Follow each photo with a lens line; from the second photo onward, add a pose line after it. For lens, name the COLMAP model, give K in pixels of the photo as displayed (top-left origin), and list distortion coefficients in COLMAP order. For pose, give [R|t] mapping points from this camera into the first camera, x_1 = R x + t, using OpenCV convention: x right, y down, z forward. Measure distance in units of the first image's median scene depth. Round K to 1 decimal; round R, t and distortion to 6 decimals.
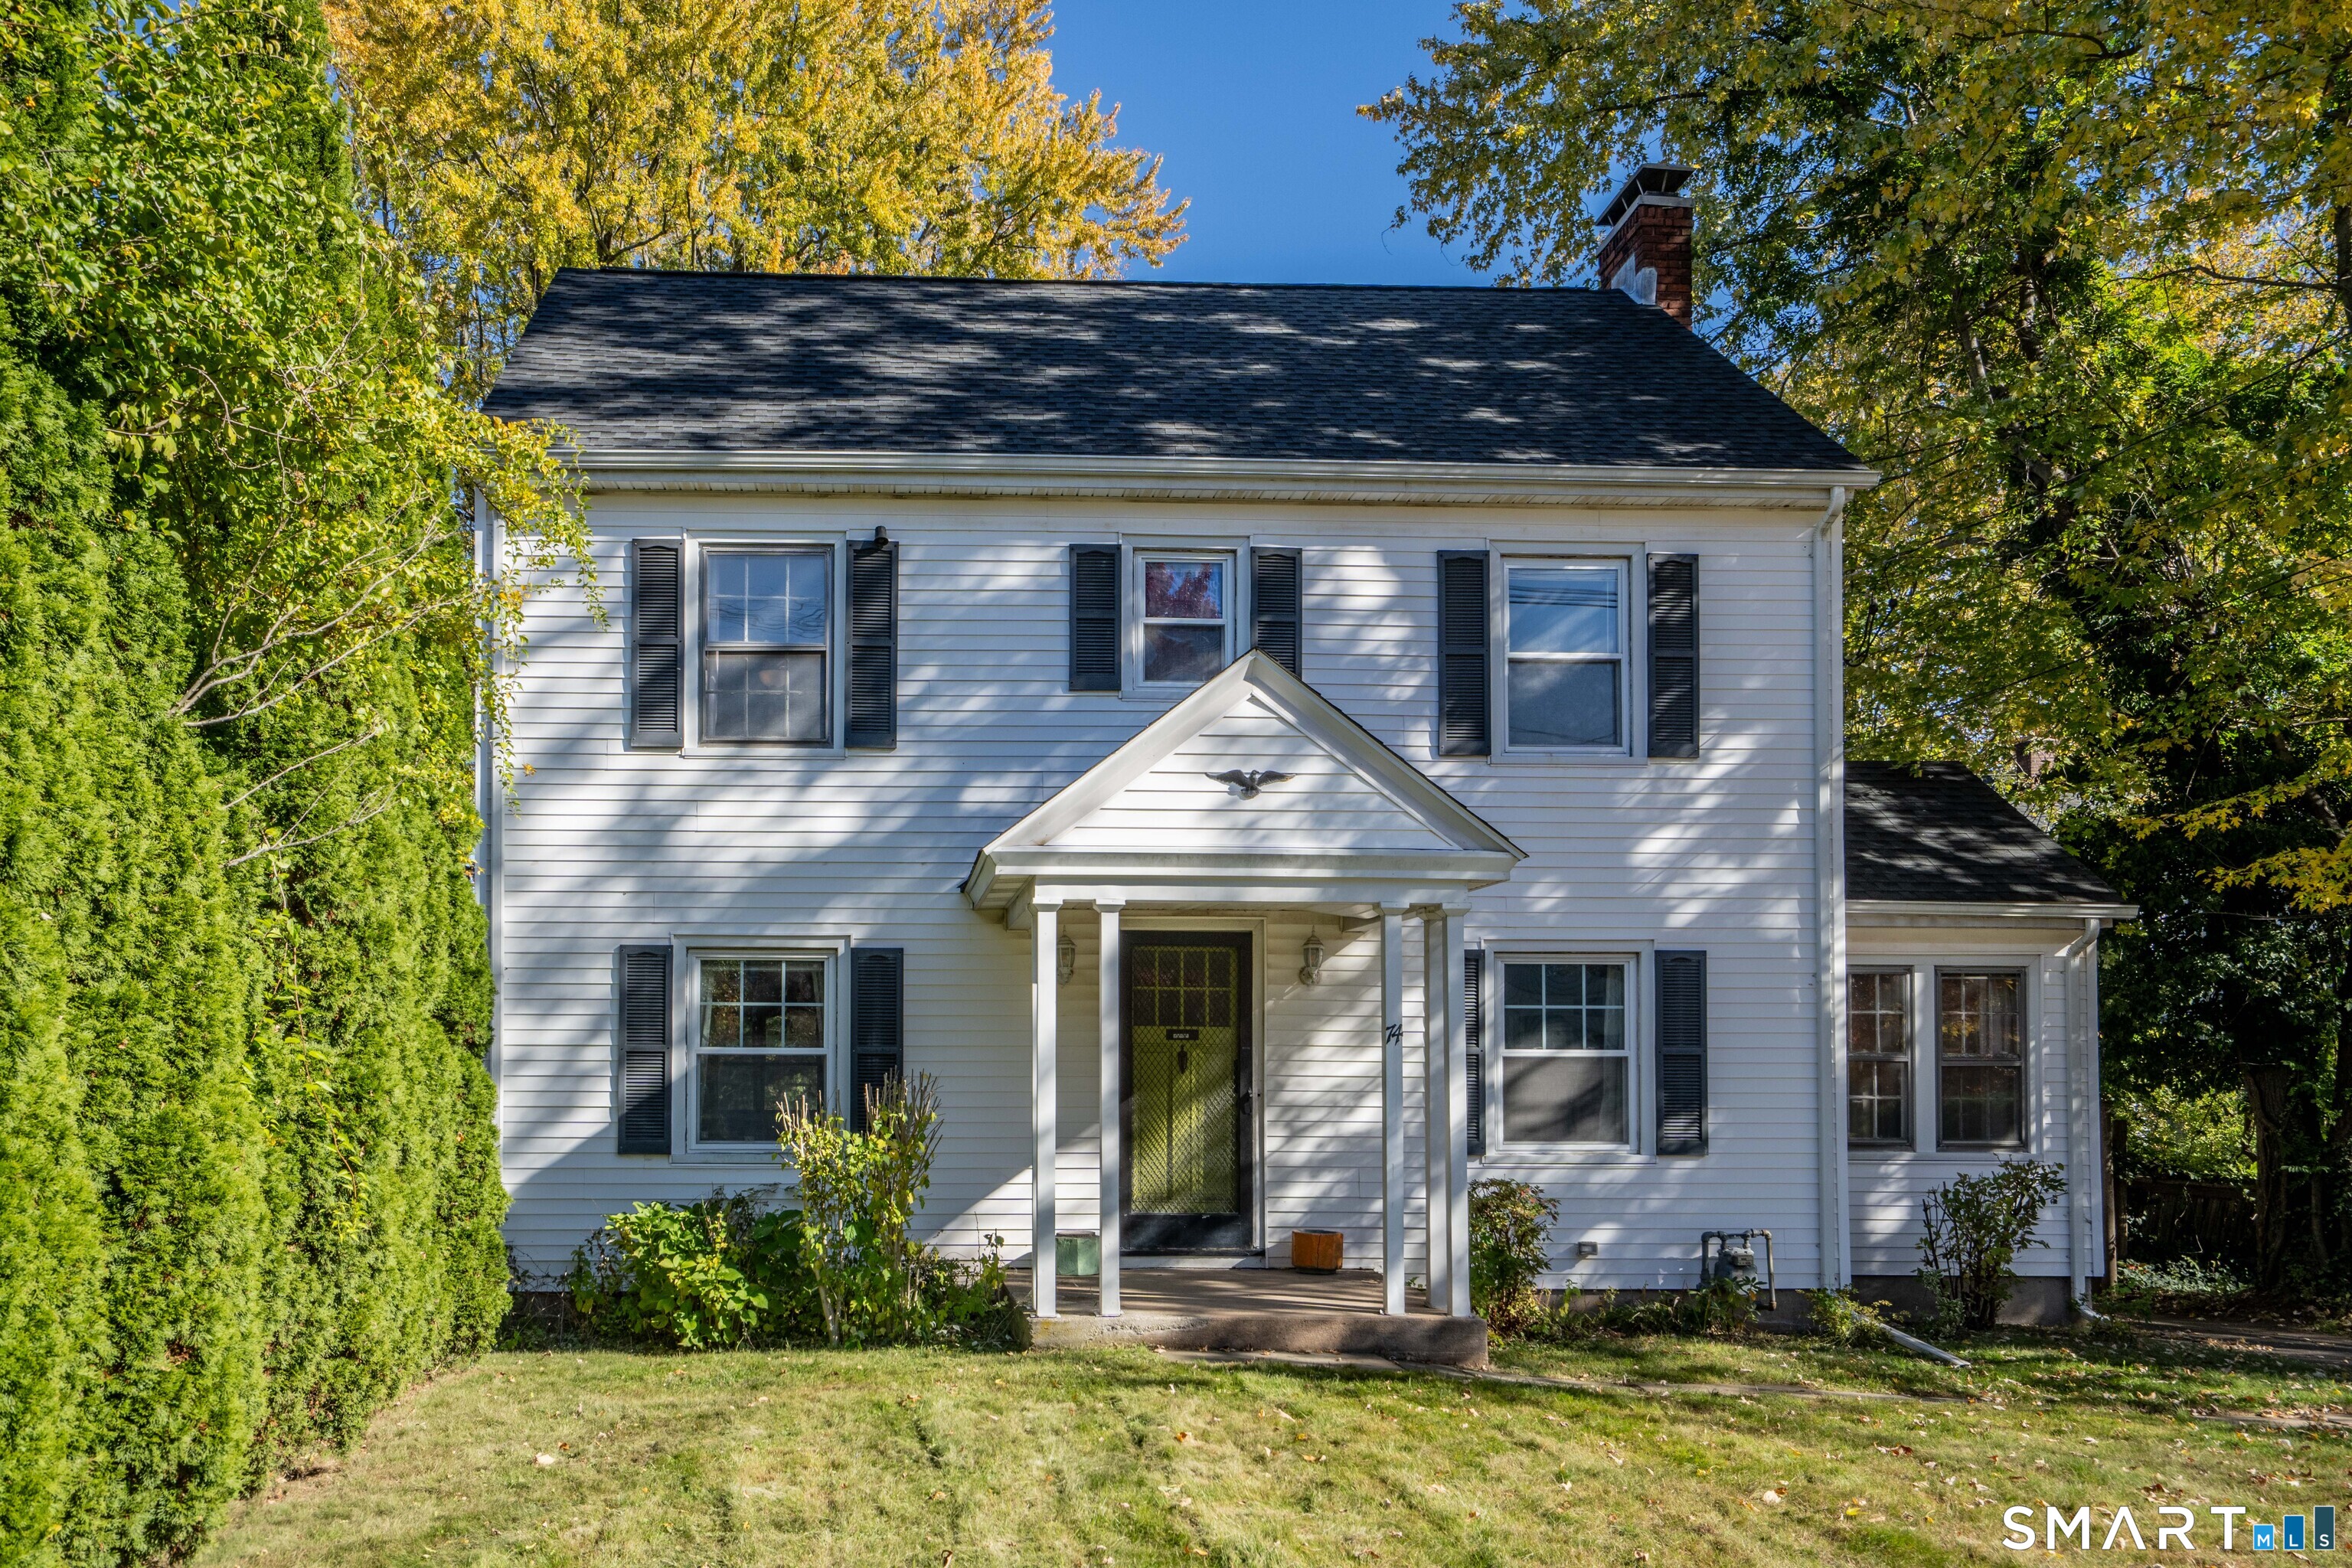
lens RADIAL K [[1896.2, 0, 1175.7], [0, 1896.2, 1052.2], [0, 0, 1]] dist [-0.002259, -0.001125]
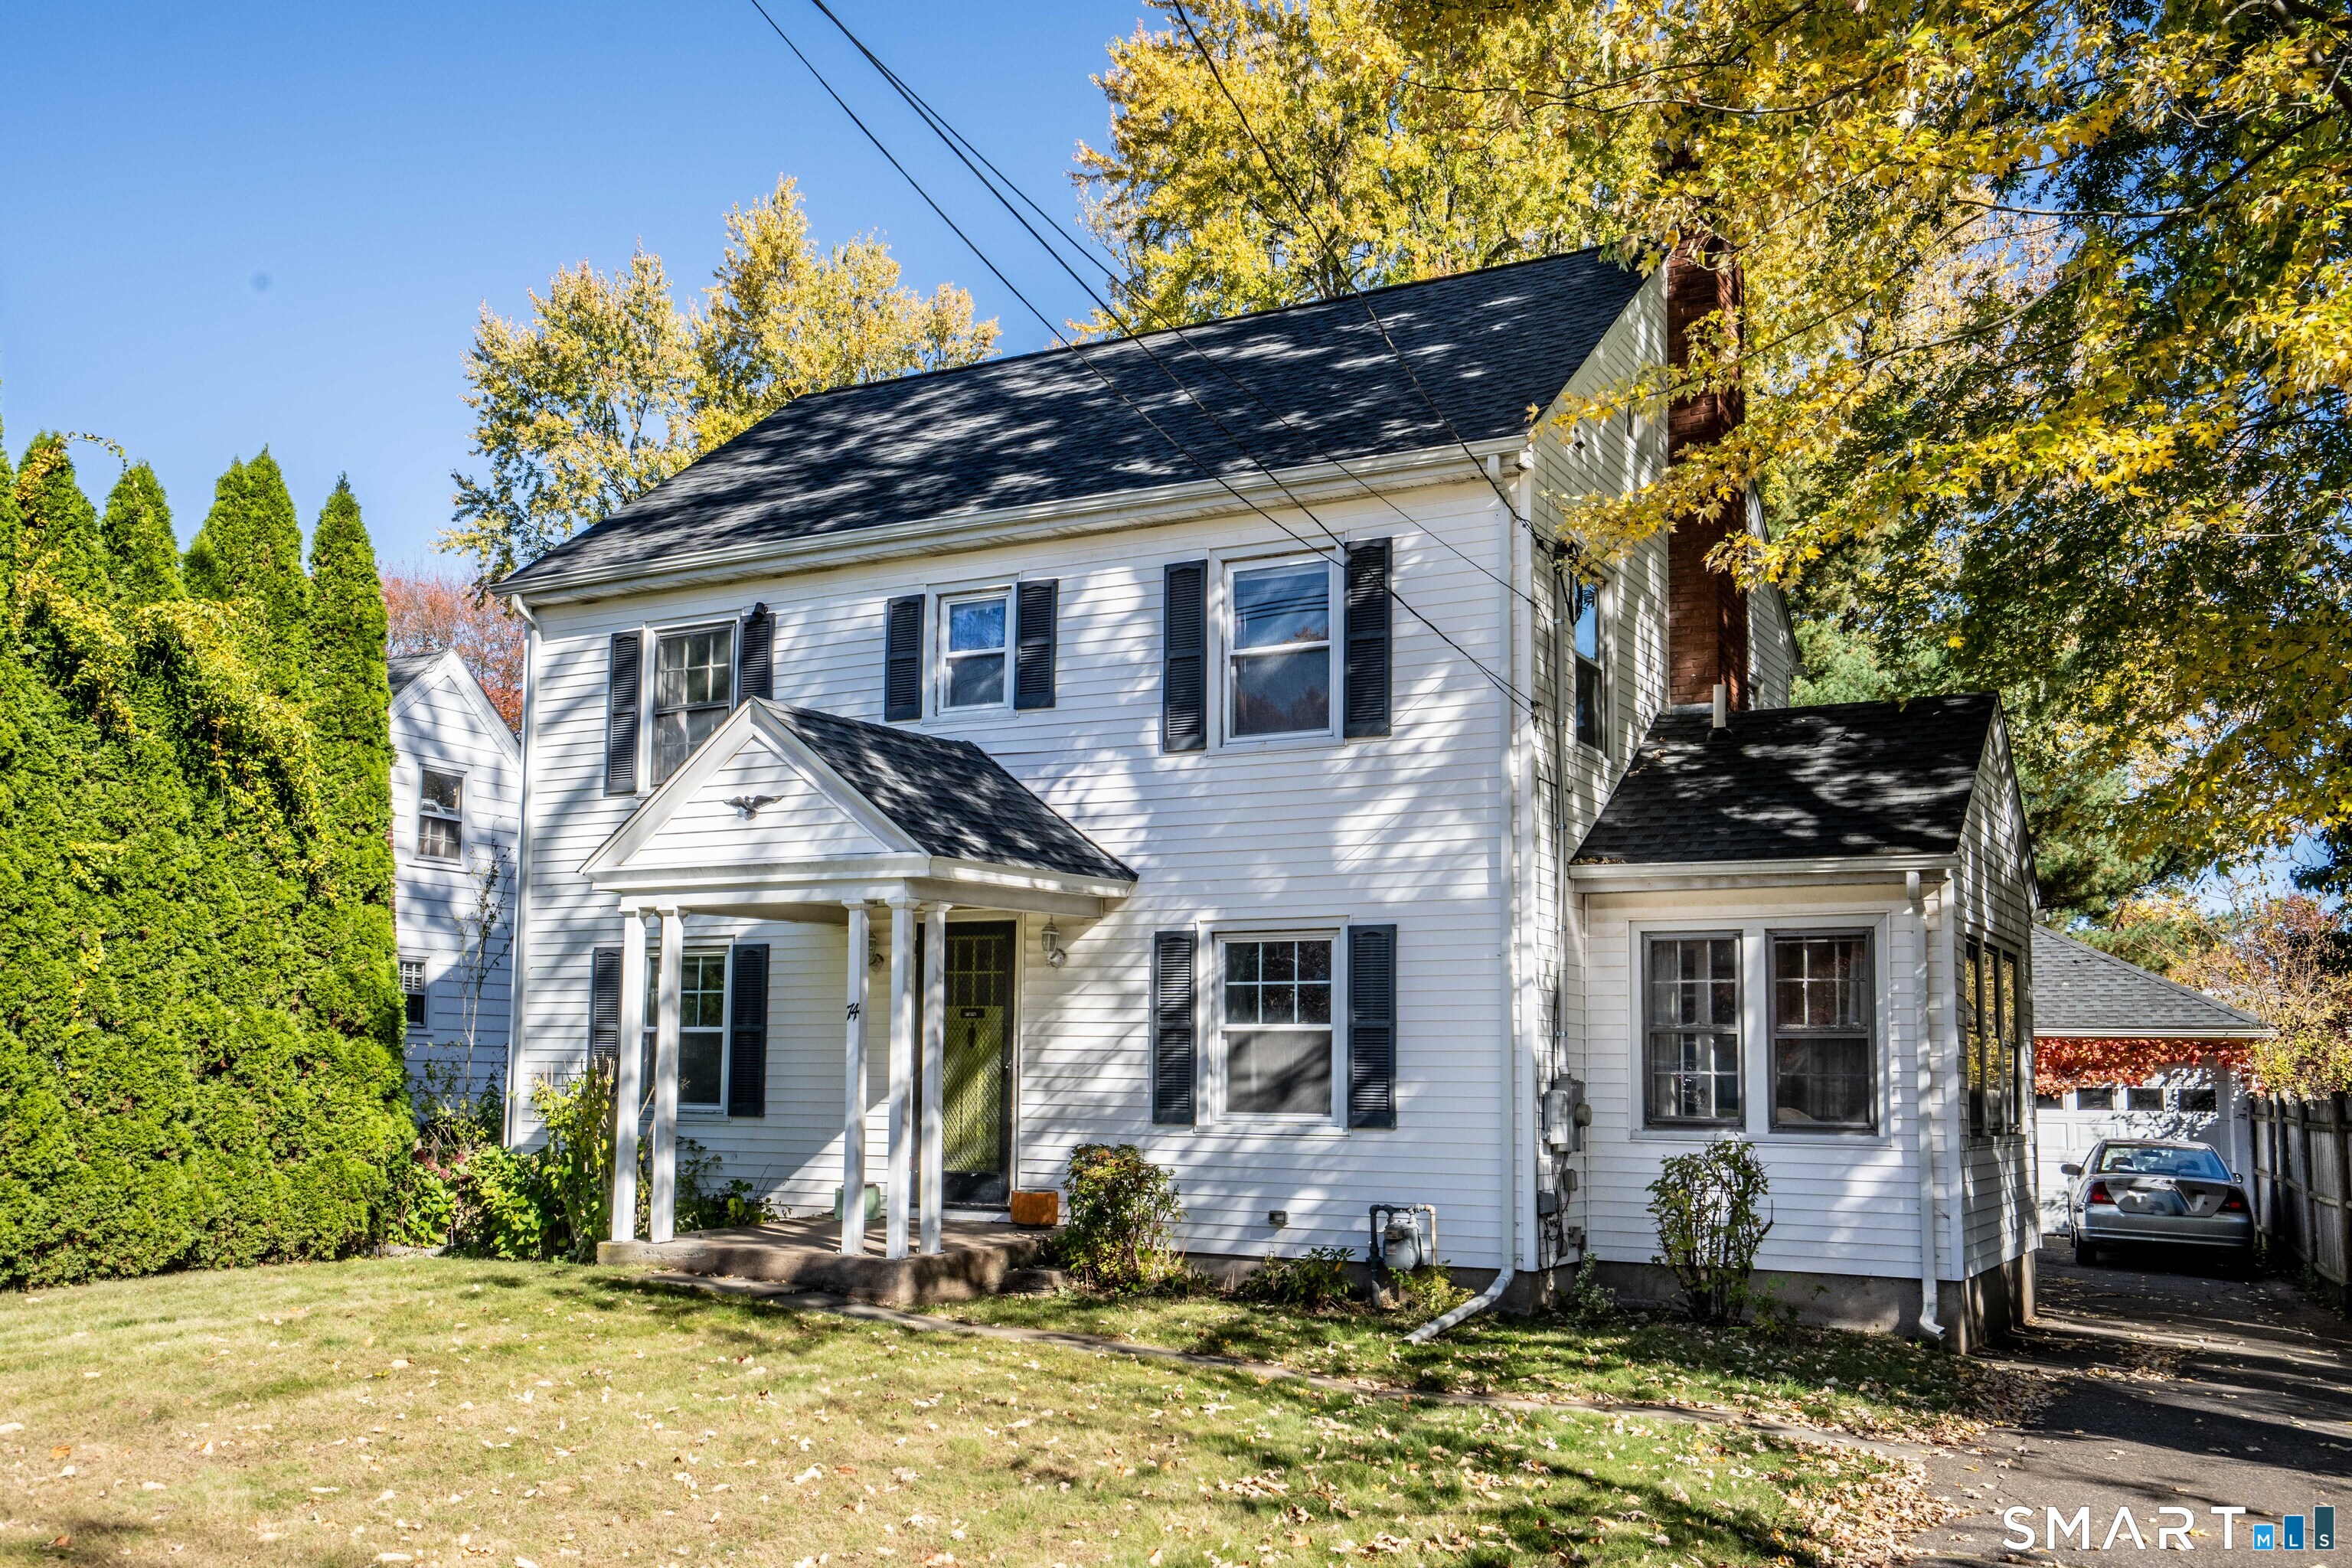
lens RADIAL K [[1959.1, 0, 1176.4], [0, 1959.1, 907.6], [0, 0, 1]] dist [0.009485, 0.004135]
pose [[0.866571, -0.035014, -0.497824, 0.698680], [0.004856, 0.998080, -0.061746, 0.001370], [0.499030, 0.051090, 0.865077, 0.040087]]
